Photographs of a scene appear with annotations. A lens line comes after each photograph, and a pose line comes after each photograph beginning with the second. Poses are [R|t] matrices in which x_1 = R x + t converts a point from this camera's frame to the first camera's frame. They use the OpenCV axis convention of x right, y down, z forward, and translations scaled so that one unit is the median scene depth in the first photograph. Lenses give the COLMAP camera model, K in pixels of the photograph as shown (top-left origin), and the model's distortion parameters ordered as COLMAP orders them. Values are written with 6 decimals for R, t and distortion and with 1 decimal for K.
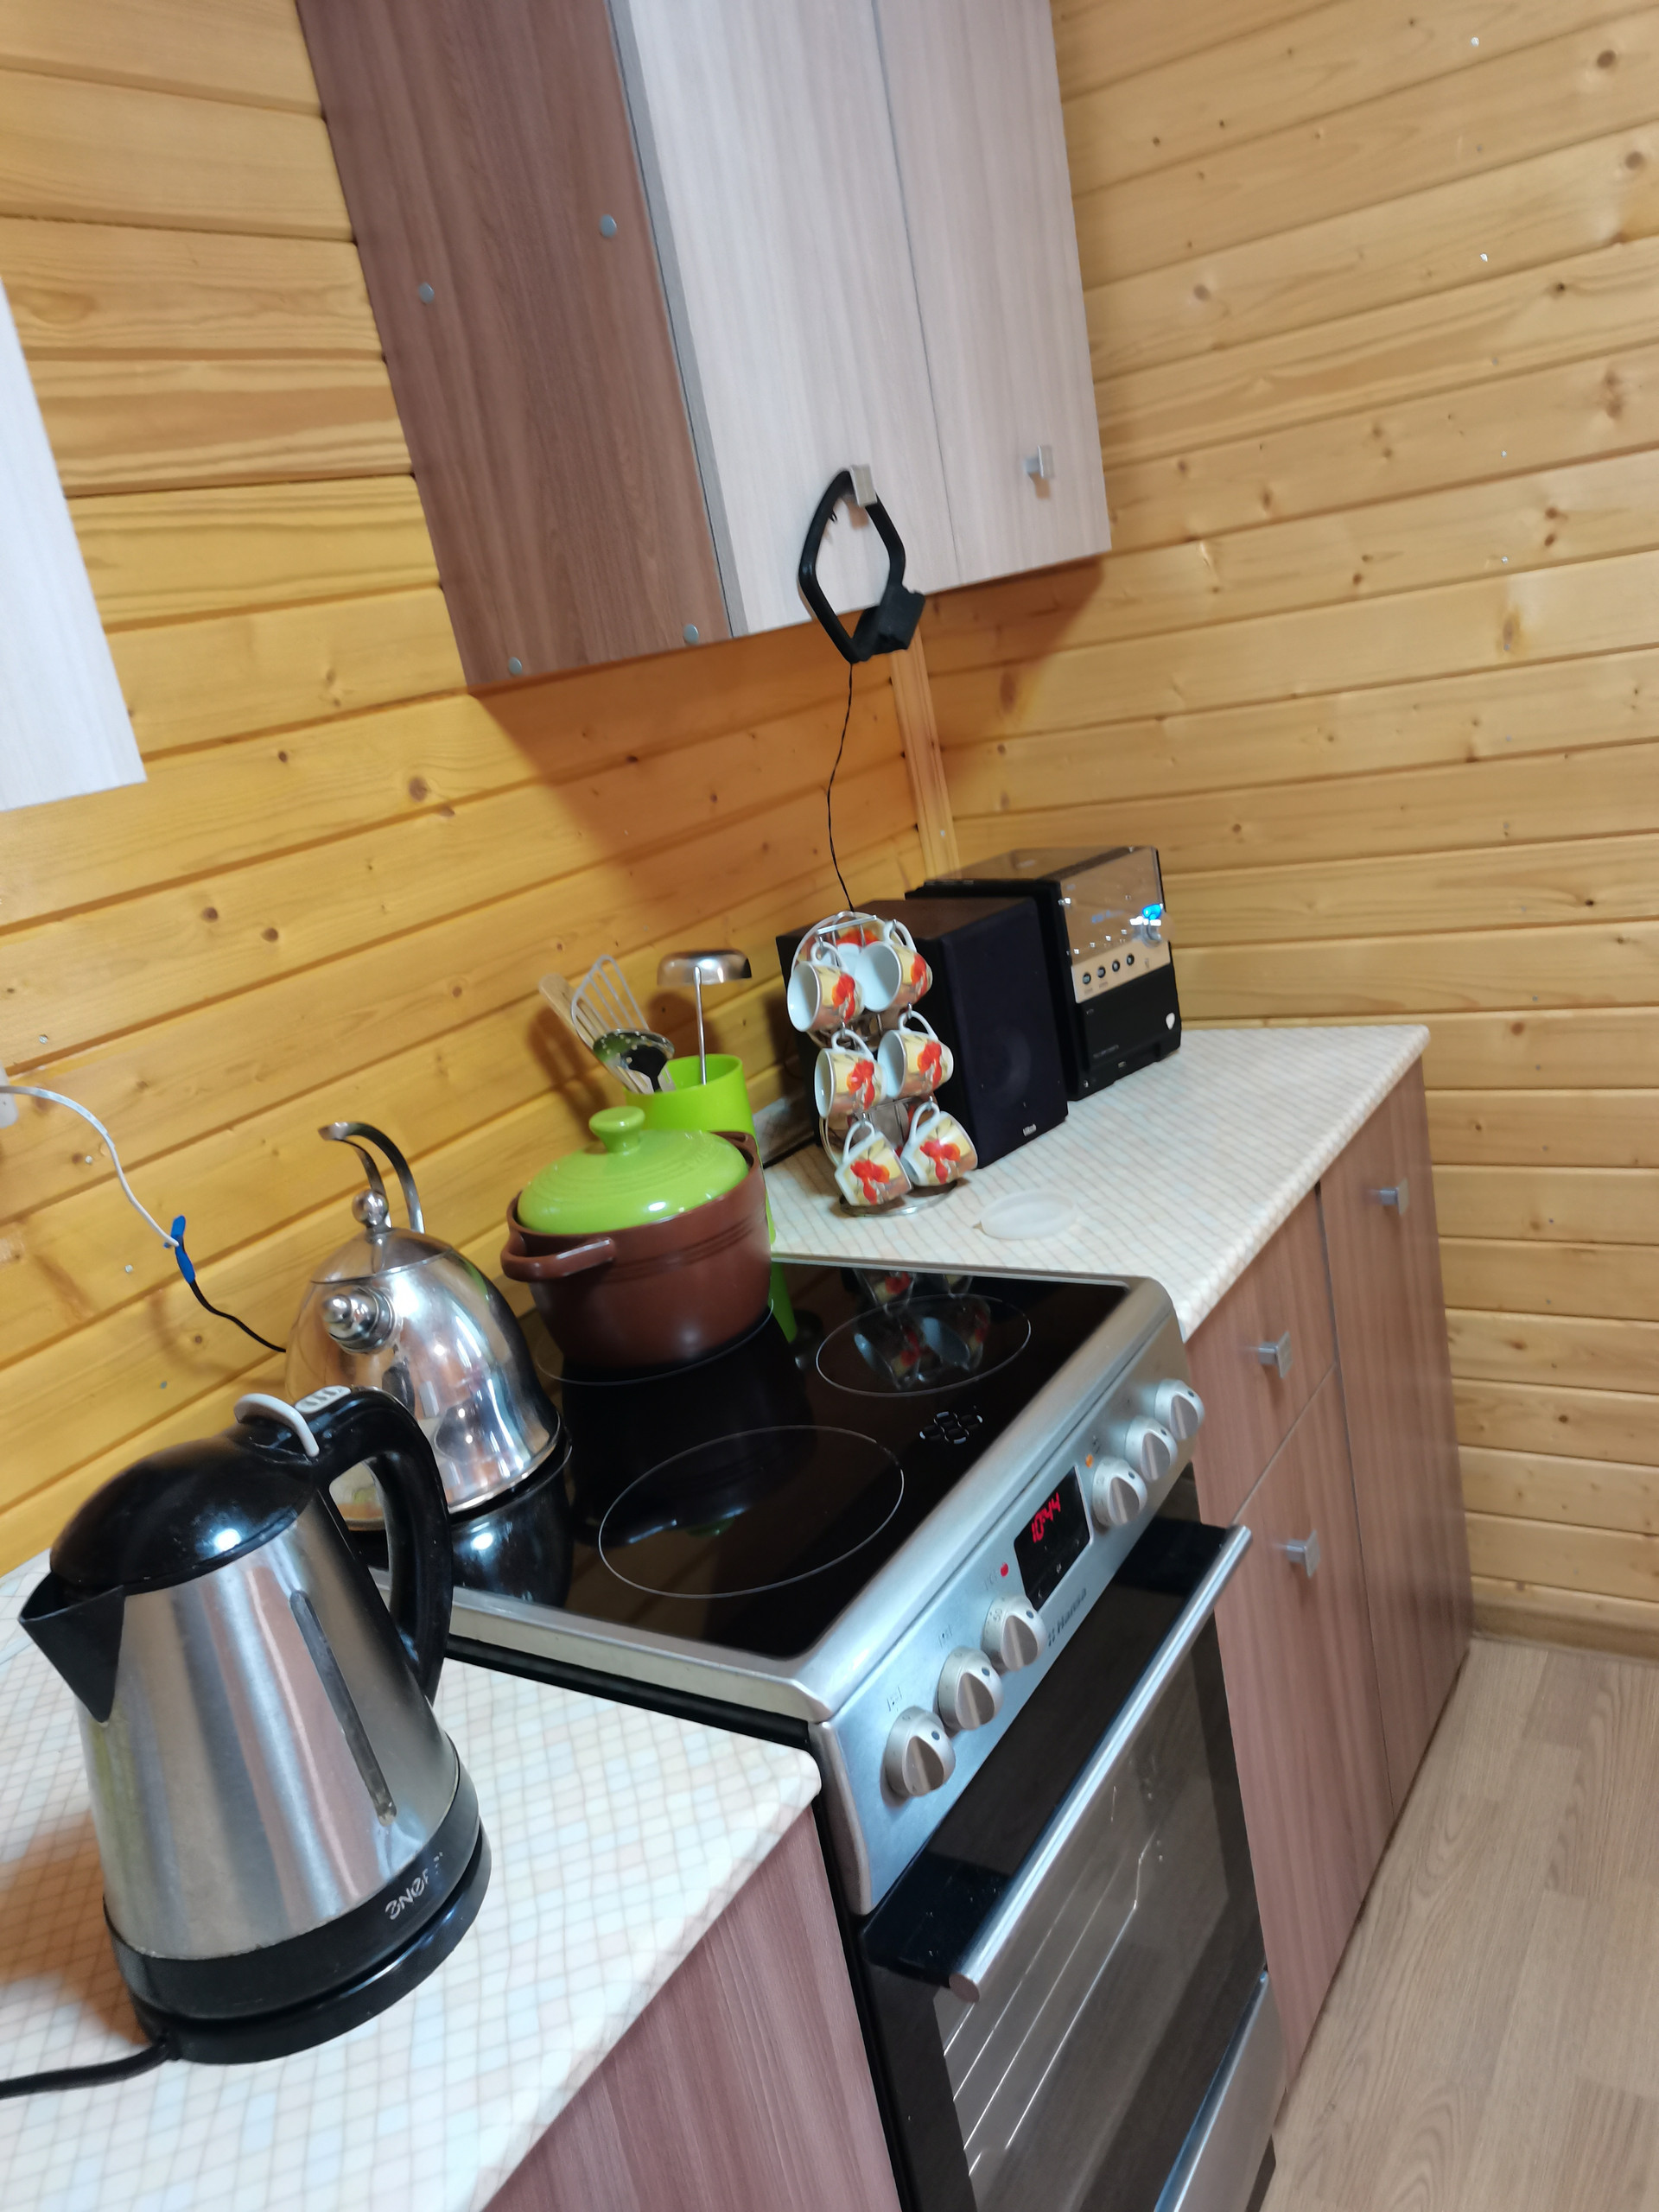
lens RADIAL K [[1708.2, 0, 828.5], [0, 1708.2, 1112.9], [0, 0, 1]] dist [-0.009294, 0.007991]
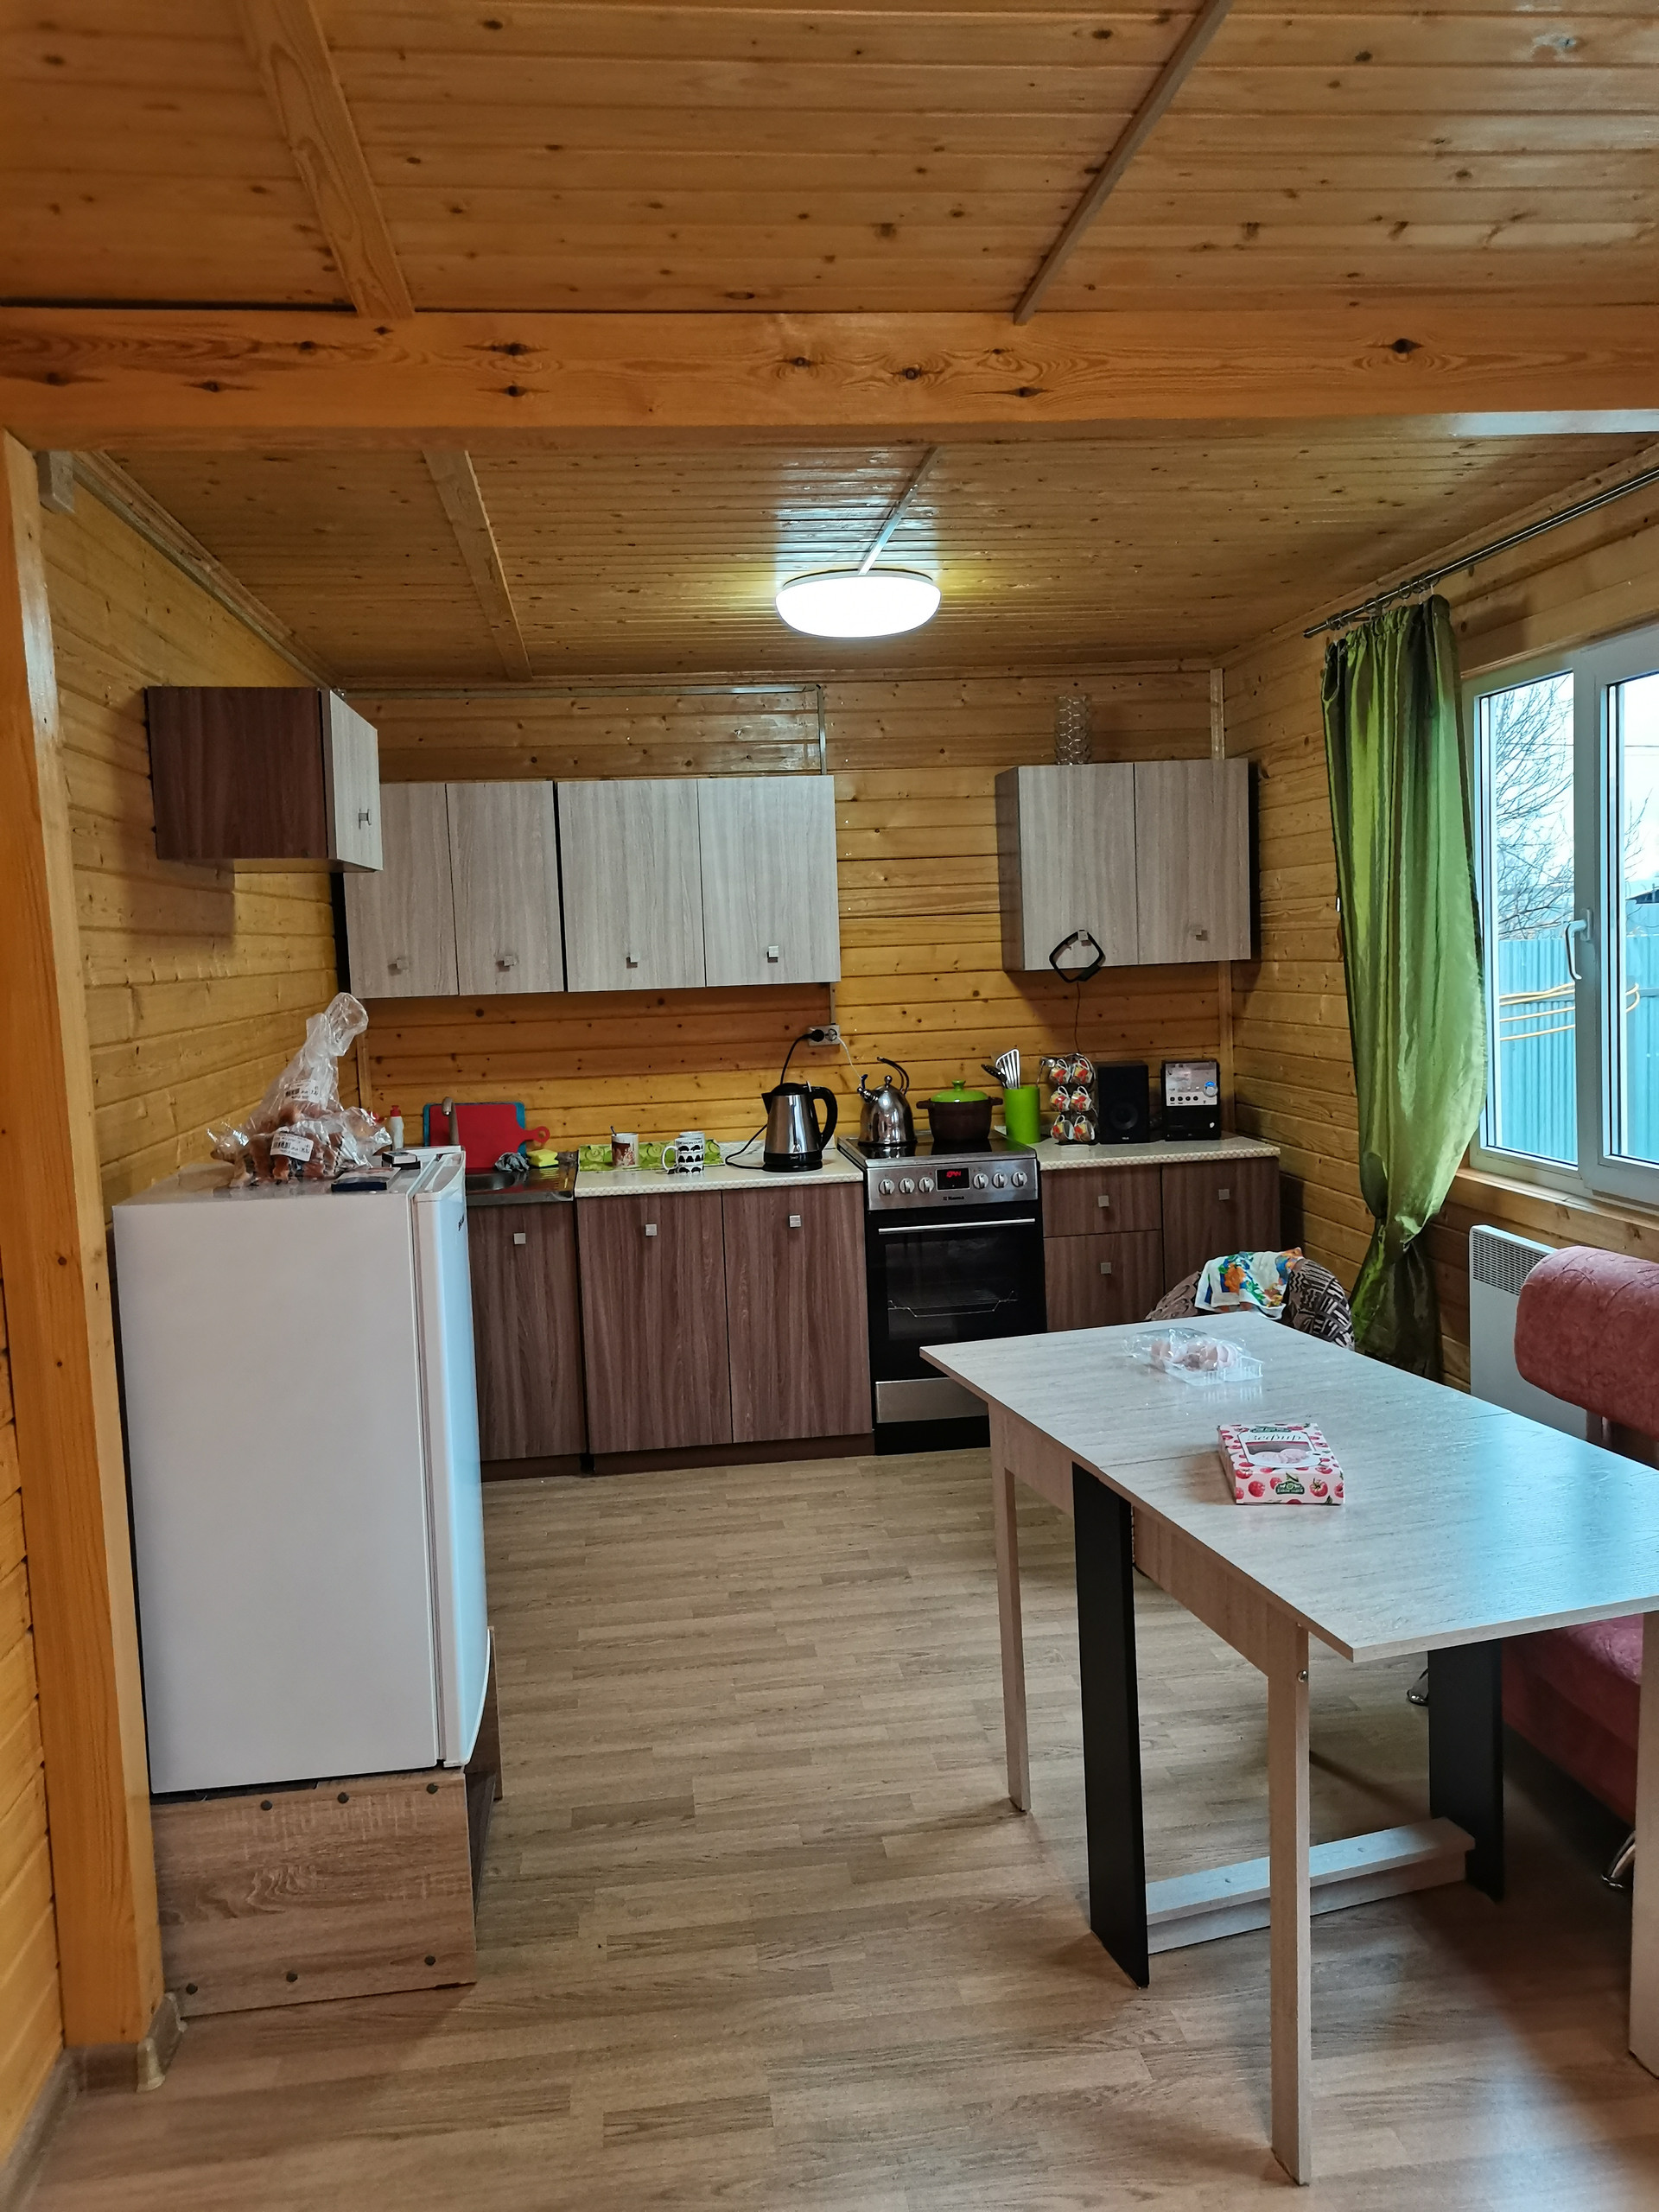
lens RADIAL K [[1708.2, 0, 826.7], [0, 1708.2, 1099.9], [0, 0, 1]] dist [-0.009294, 0.007991]
pose [[0.626752, 0.236810, -0.742363, 2.433376], [-0.298883, 0.952892, 0.051631, -0.063178], [0.719619, 0.189520, 0.668005, -1.728687]]
